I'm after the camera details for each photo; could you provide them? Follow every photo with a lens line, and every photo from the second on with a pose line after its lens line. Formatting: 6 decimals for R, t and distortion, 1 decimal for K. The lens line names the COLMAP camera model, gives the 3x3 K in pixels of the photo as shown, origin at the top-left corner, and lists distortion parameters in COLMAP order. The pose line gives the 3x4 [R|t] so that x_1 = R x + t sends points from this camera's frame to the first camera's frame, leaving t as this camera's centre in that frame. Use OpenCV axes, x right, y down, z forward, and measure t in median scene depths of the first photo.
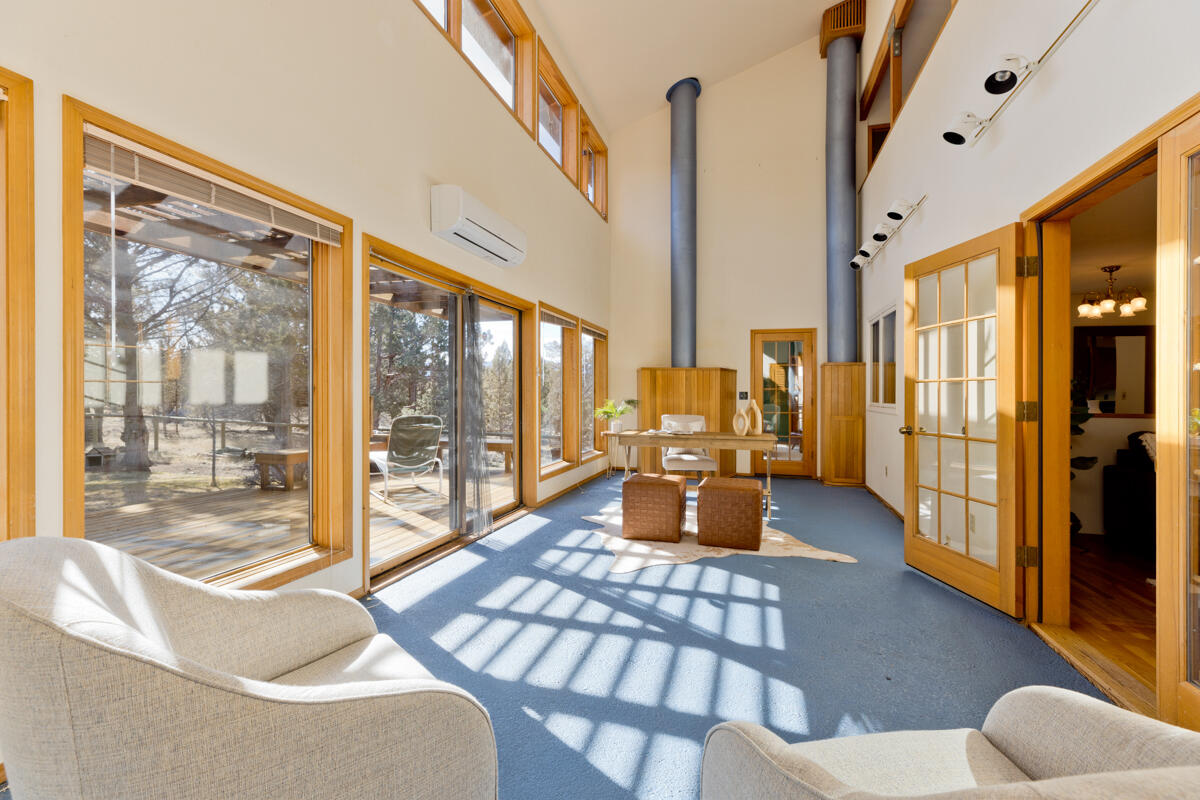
lens RADIAL K [[535.4, 0, 595.3], [0, 535.4, 390.7], [0, 0, 1]] dist [0.008084, -0.001471]
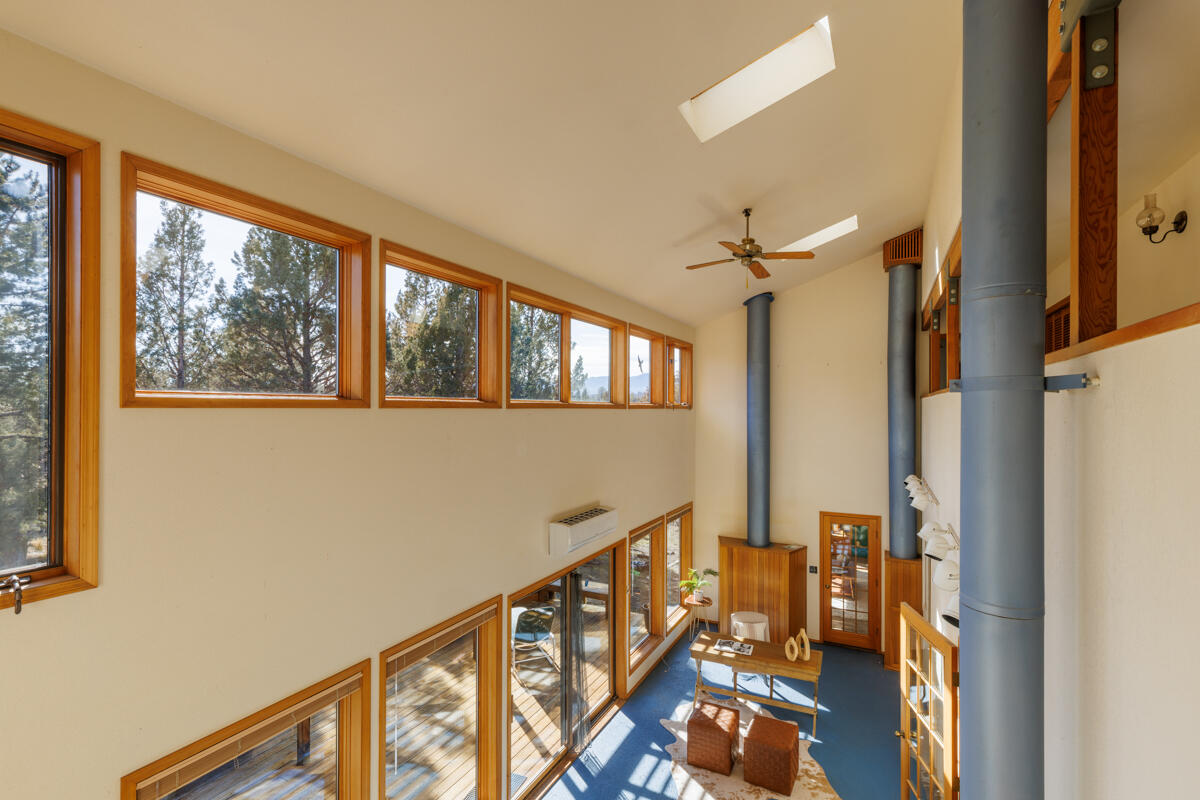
lens RADIAL K [[535.4, 0, 608.0], [0, 535.4, 411.8], [0, 0, 1]] dist [0.008084, -0.001471]
pose [[0.984656, 0.000111, -0.174506, 0.053551], [-0.001259, 0.999978, -0.006467, -0.348861], [0.174502, 0.006587, 0.984635, -0.208040]]
